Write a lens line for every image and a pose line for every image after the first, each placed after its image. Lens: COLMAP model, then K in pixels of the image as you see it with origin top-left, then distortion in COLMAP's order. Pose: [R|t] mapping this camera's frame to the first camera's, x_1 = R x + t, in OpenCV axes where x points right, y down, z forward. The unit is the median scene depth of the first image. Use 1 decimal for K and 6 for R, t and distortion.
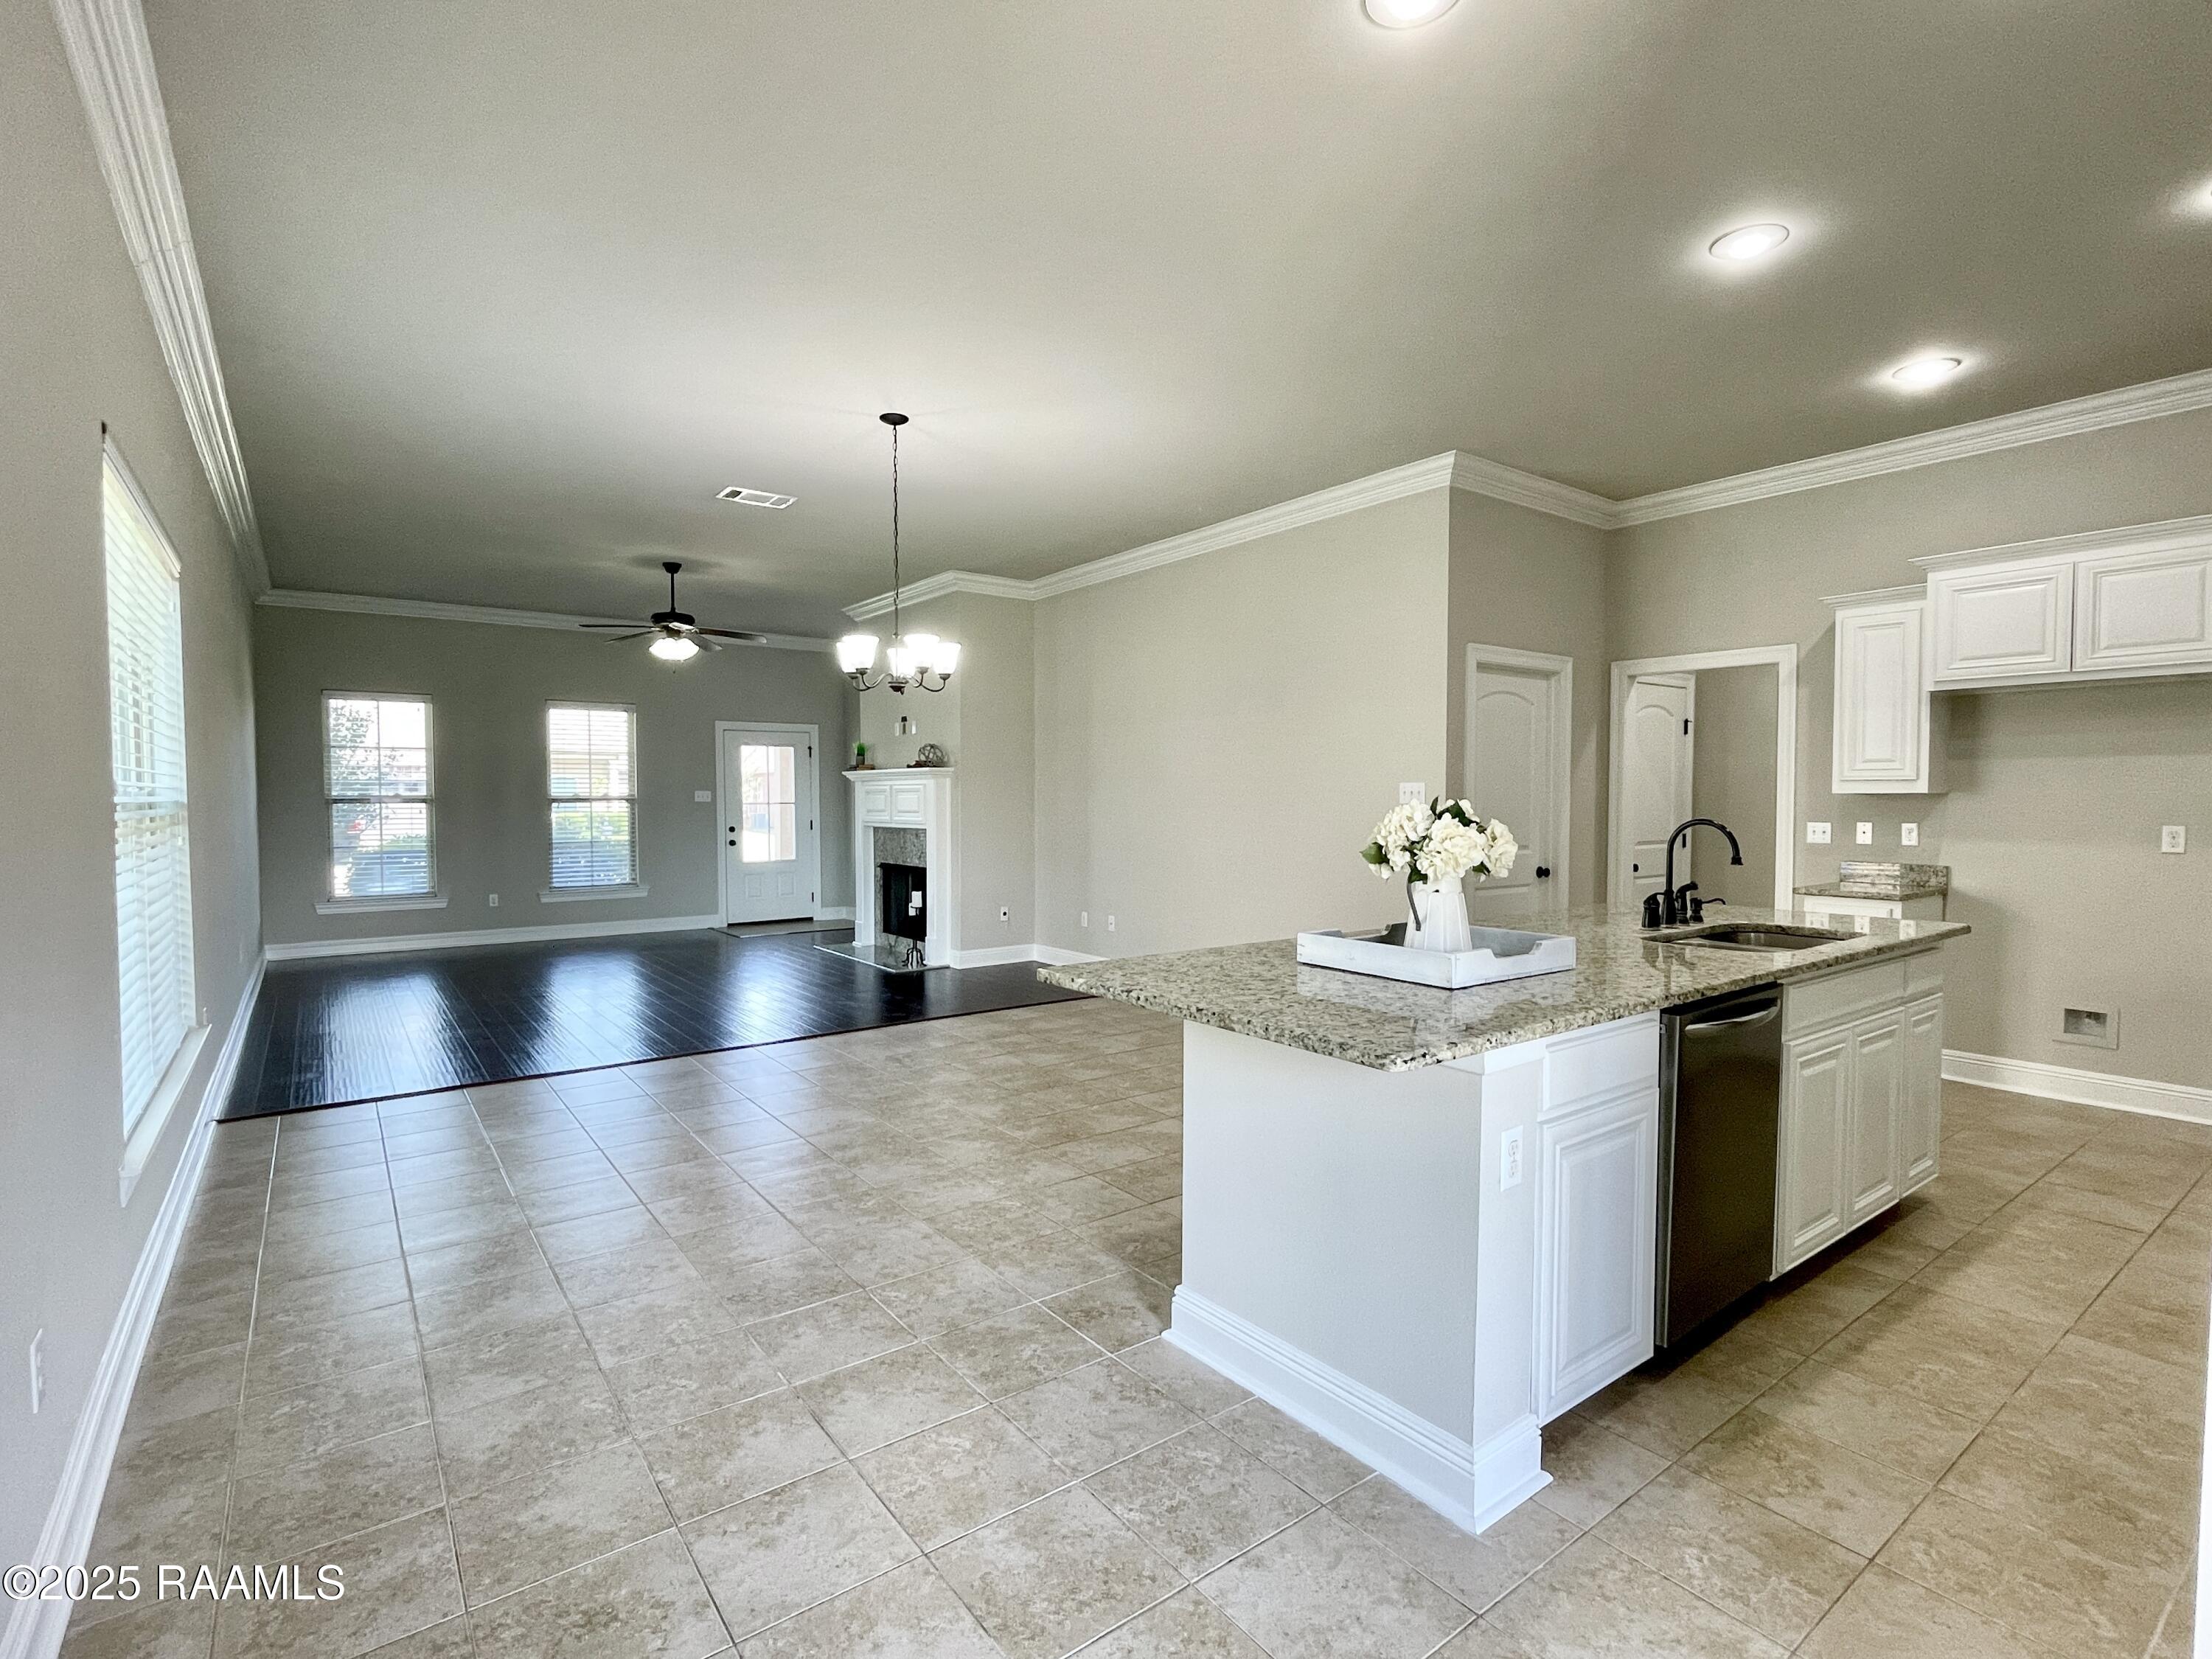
lens RADIAL K [[1061.6, 0, 1091.6], [0, 1061.6, 821.4], [0, 0, 1]] dist [-0.002064, 0.003316]
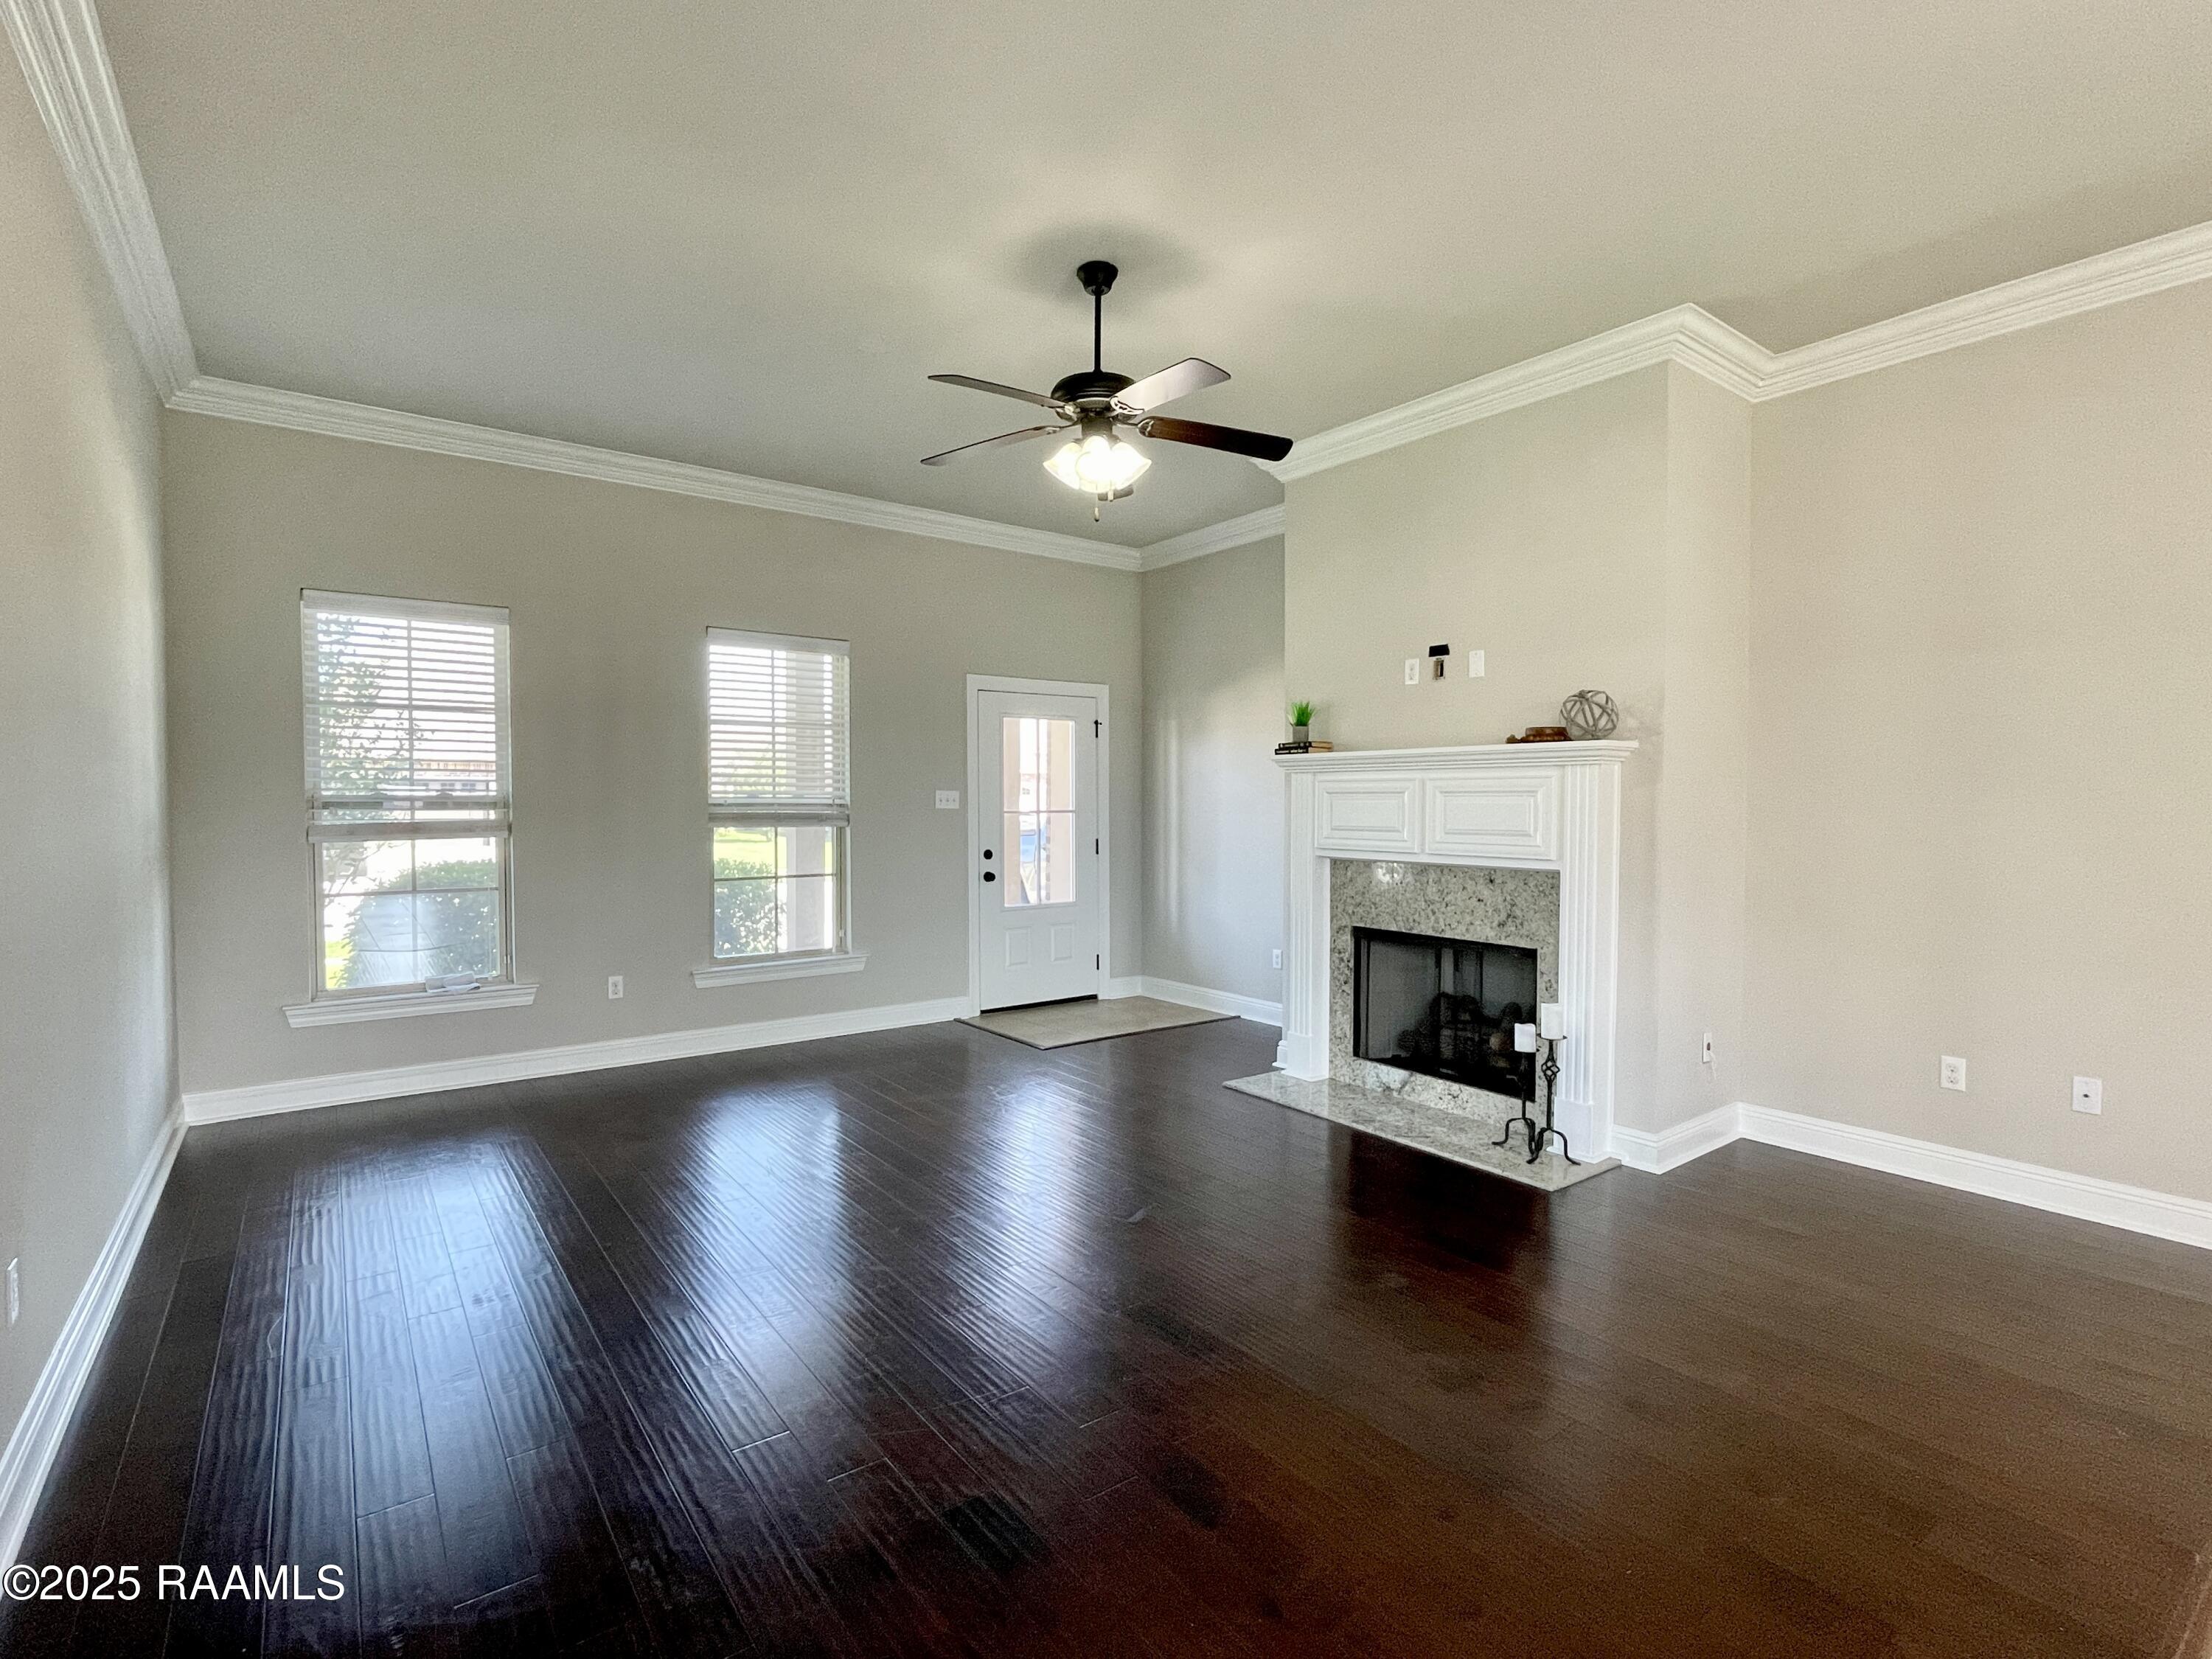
lens RADIAL K [[1061.6, 0, 1097.1], [0, 1061.6, 836.7], [0, 0, 1]] dist [-0.002064, 0.003316]
pose [[0.999976, 0.004353, 0.005396, -0.313194], [-0.004411, 0.999932, 0.010788, -0.010418], [-0.005349, -0.010812, 0.999927, 0.444418]]
